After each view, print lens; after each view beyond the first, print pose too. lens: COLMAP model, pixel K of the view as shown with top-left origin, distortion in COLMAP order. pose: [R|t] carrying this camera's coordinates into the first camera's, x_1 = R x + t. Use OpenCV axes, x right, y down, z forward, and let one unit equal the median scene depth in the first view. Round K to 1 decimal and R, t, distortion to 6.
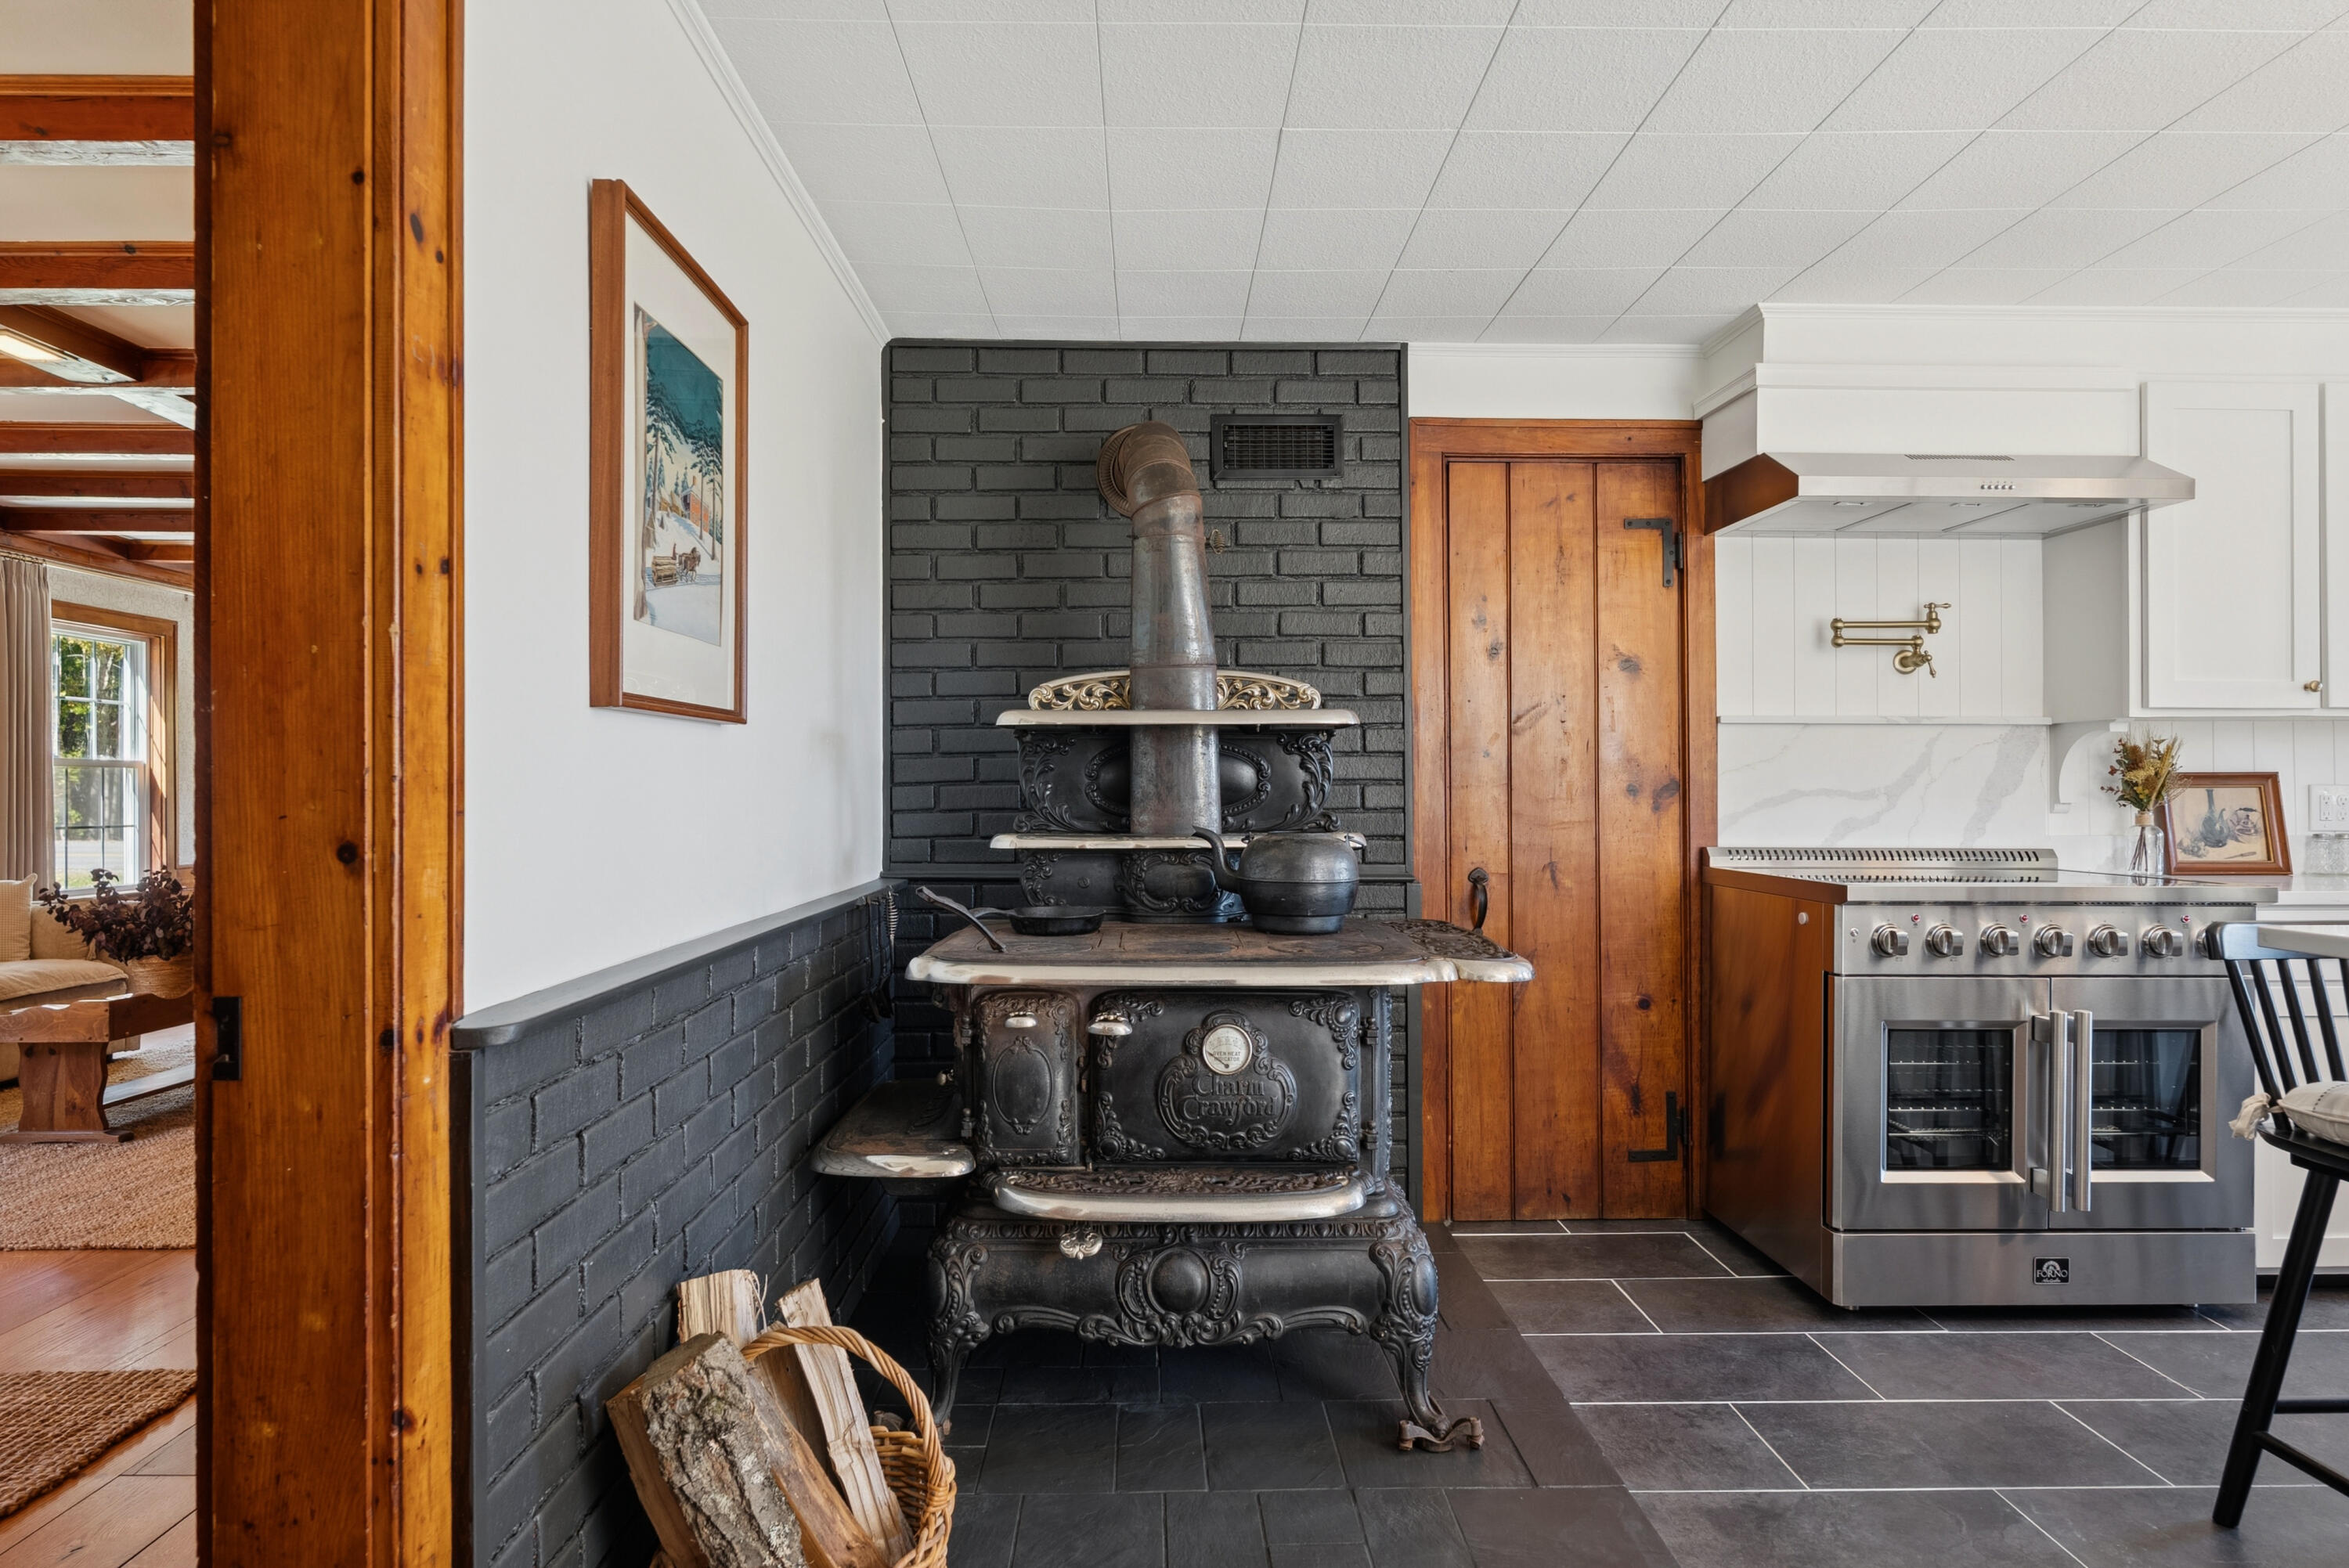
lens RADIAL K [[1305.6, 0, 1176.5], [0, 1305.6, 789.8], [0, 0, 1]] dist [-0.004823, 0.002027]
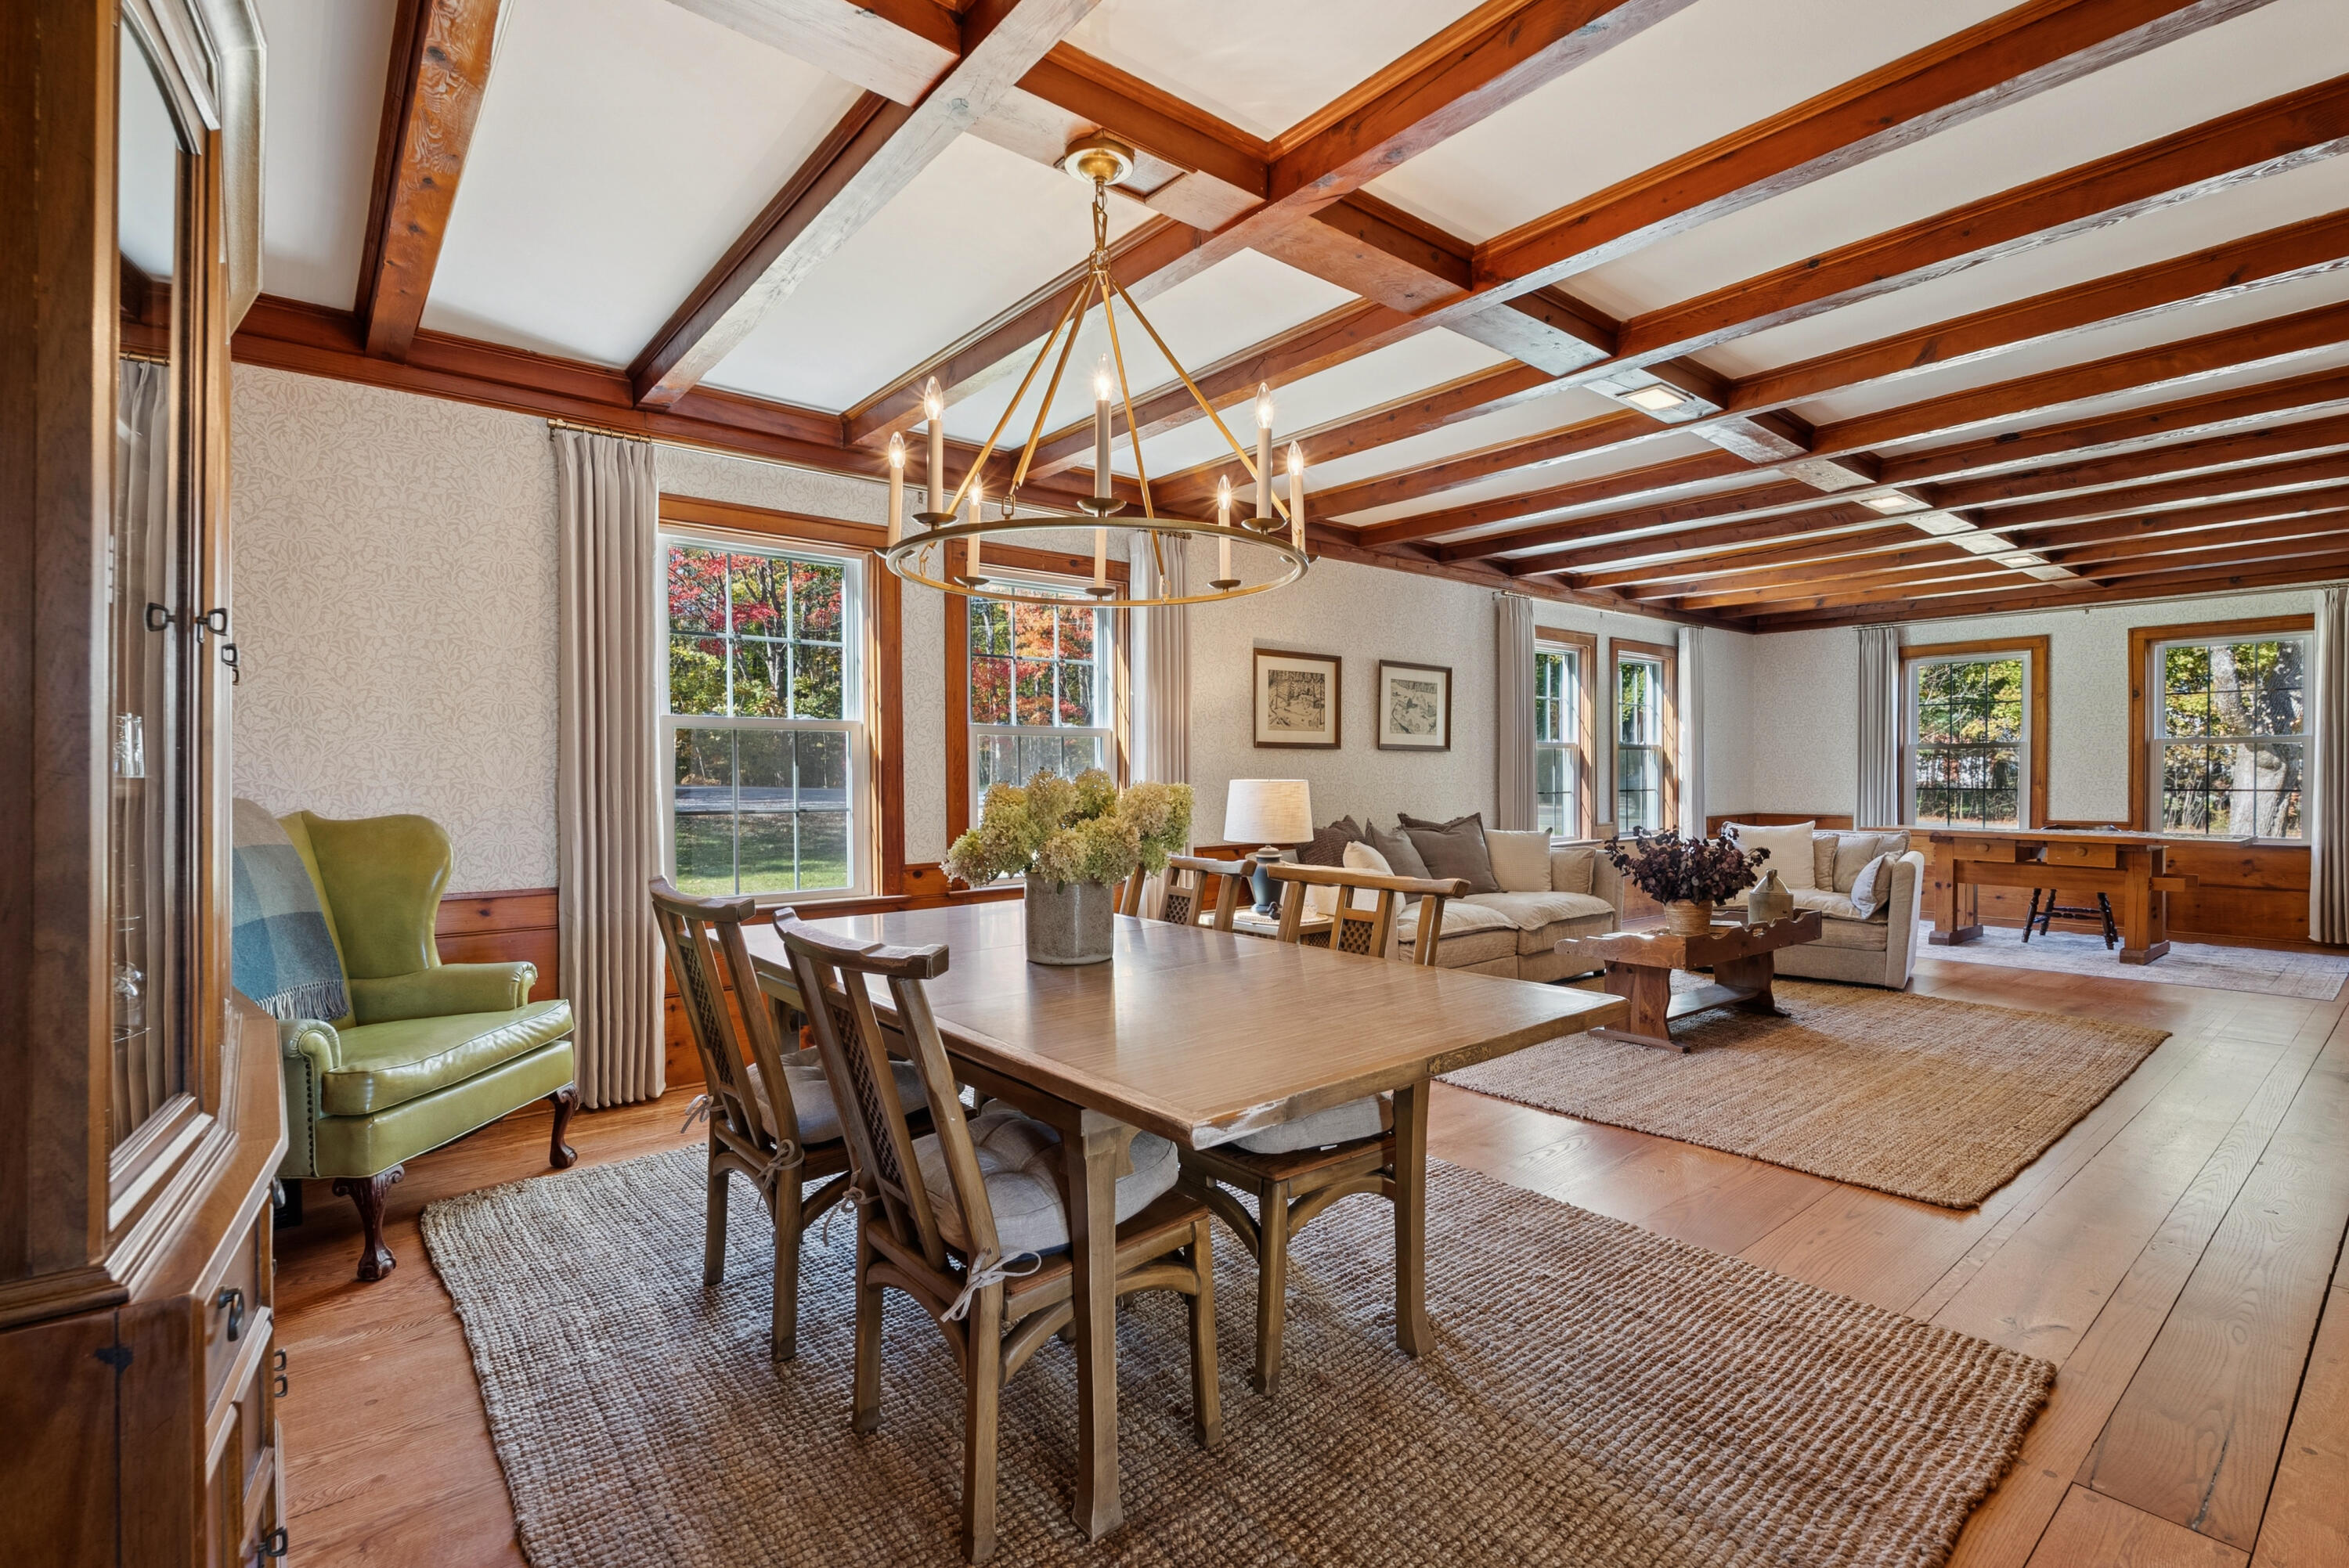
lens RADIAL K [[1083.5, 0, 1181.0], [0, 1083.5, 793.6], [0, 0, 1]] dist [-0.007091, 0.001961]
pose [[0.624142, 0.012011, -0.781219, -0.412609], [0.008216, 0.999726, 0.021935, 0.004086], [0.781268, -0.020109, 0.623872, 0.013236]]
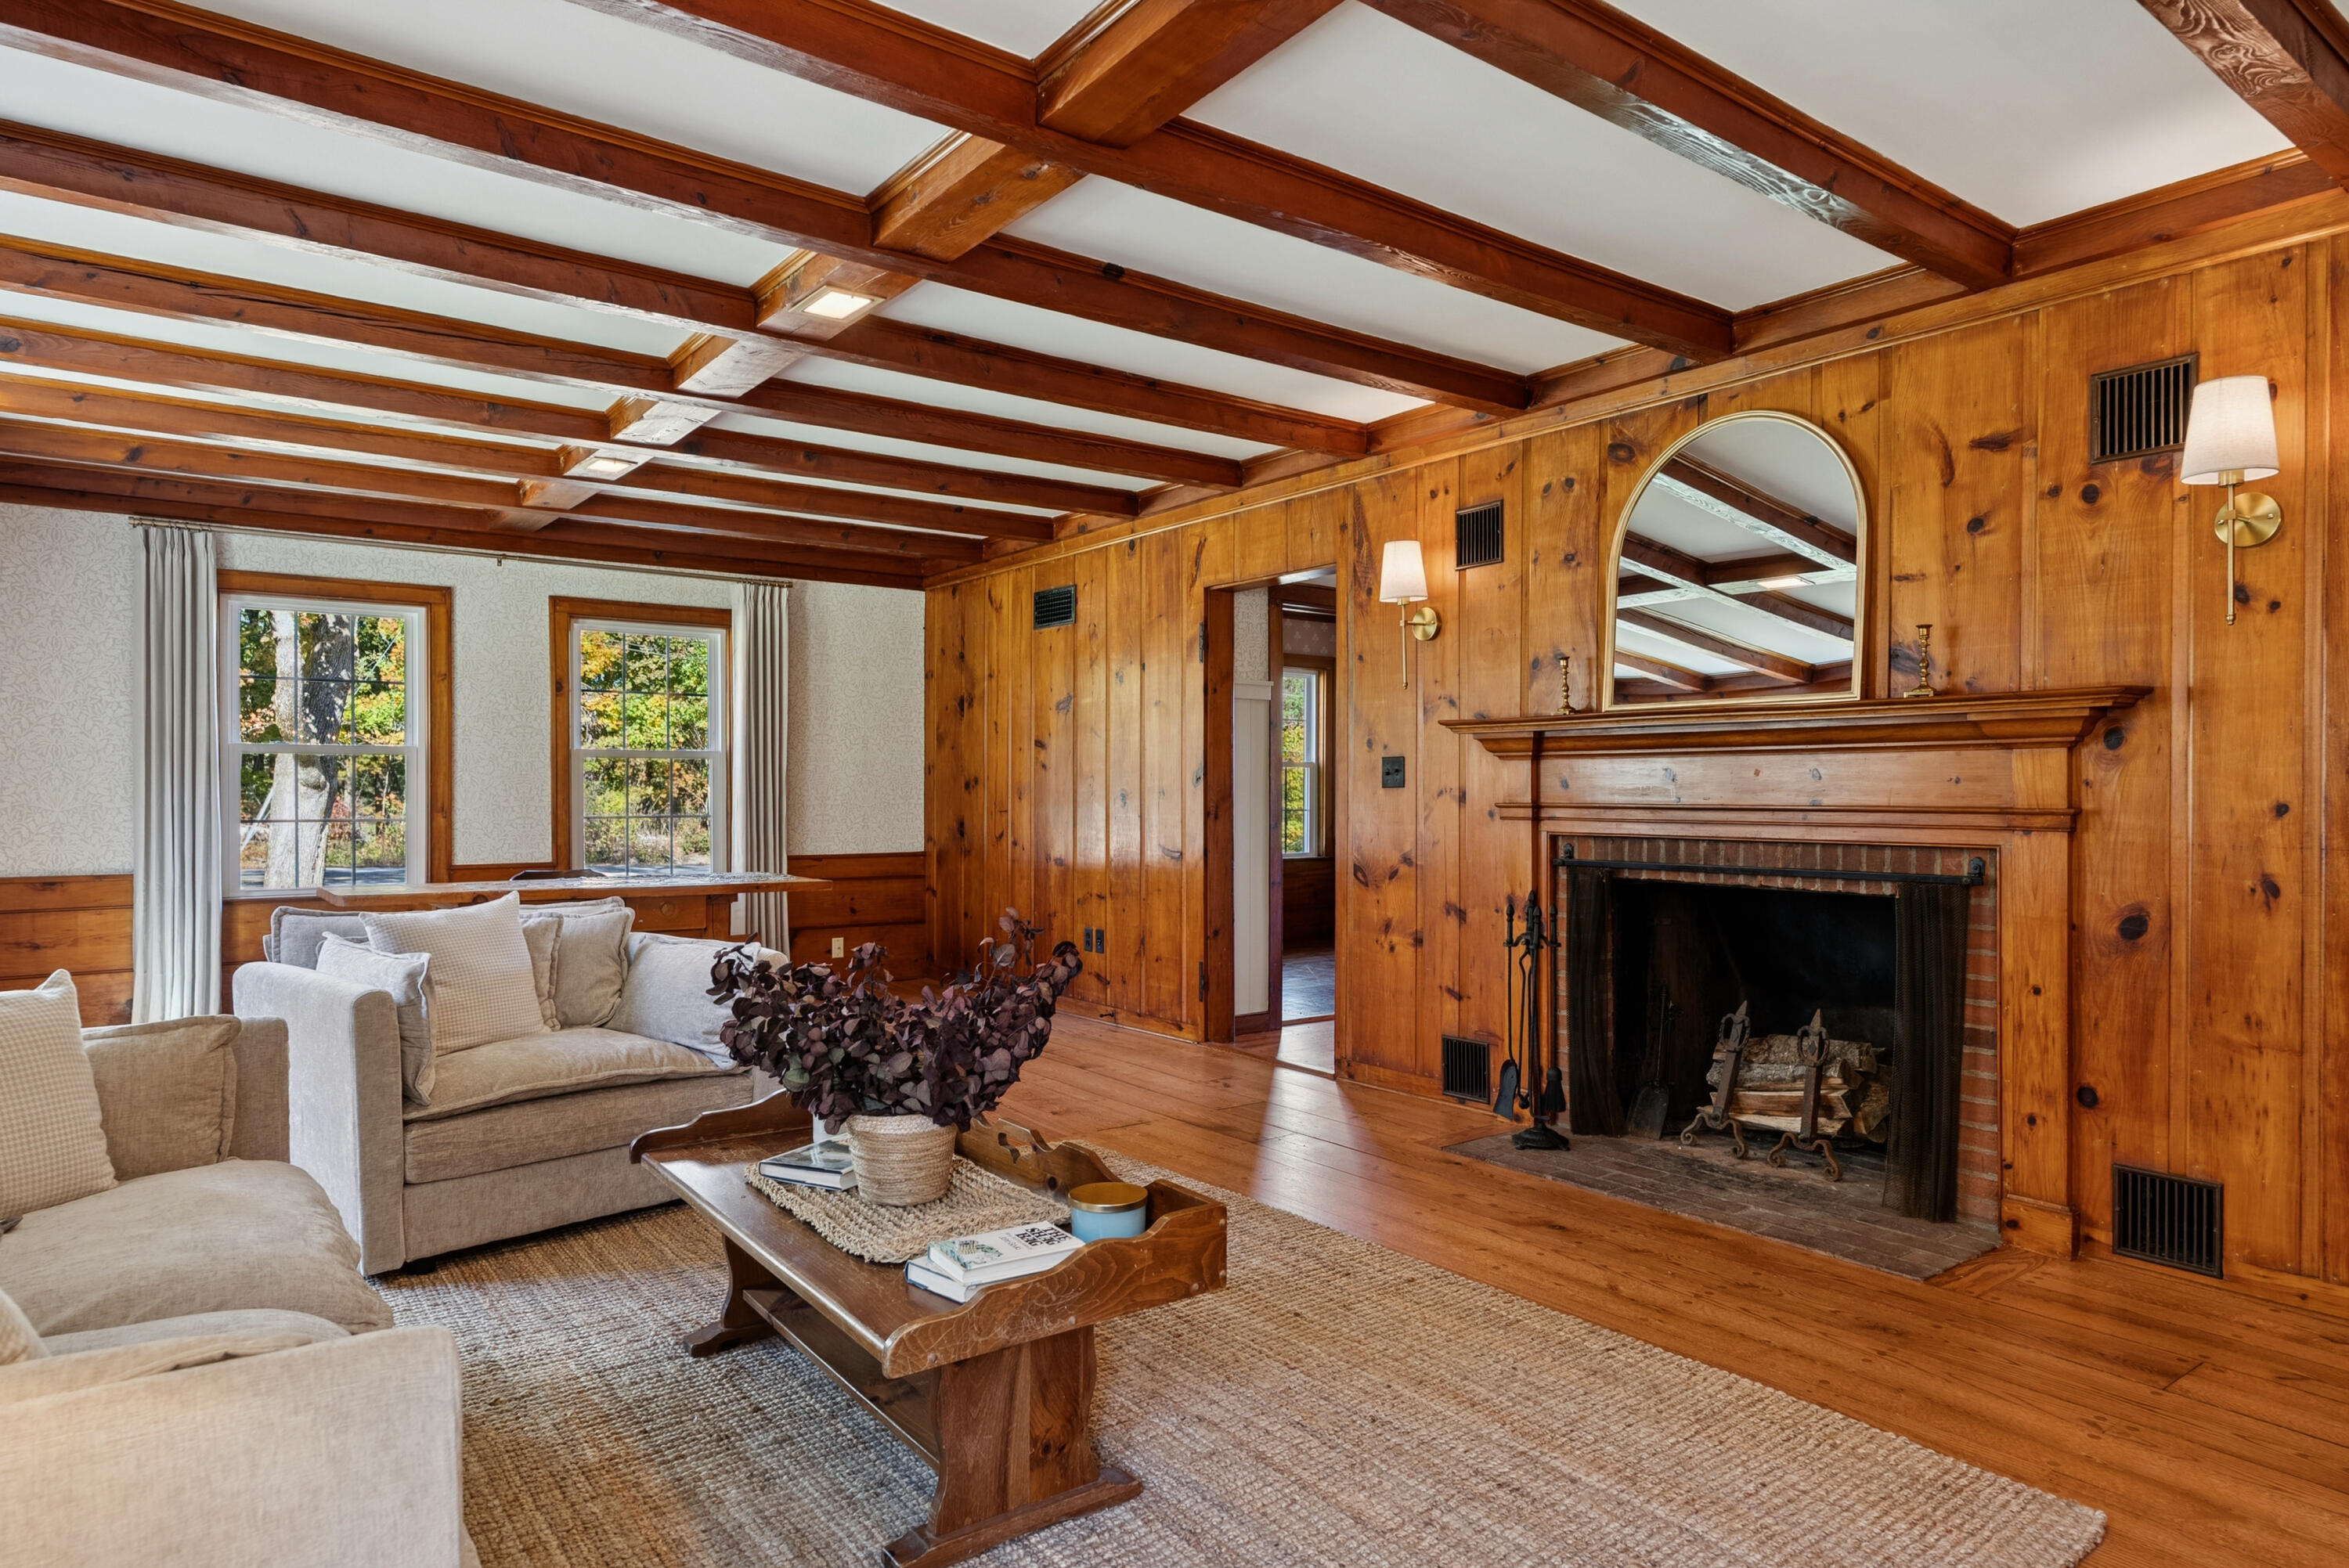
lens RADIAL K [[1379.5, 0, 1180.0], [0, 1379.5, 797.6], [0, 0, 1]] dist [-0.005720, 0.002209]
pose [[0.810561, -0.000847, 0.585654, -1.425313], [-0.005833, 0.999938, 0.009519, 0.006145], [-0.585626, -0.011132, 0.810505, 0.743478]]
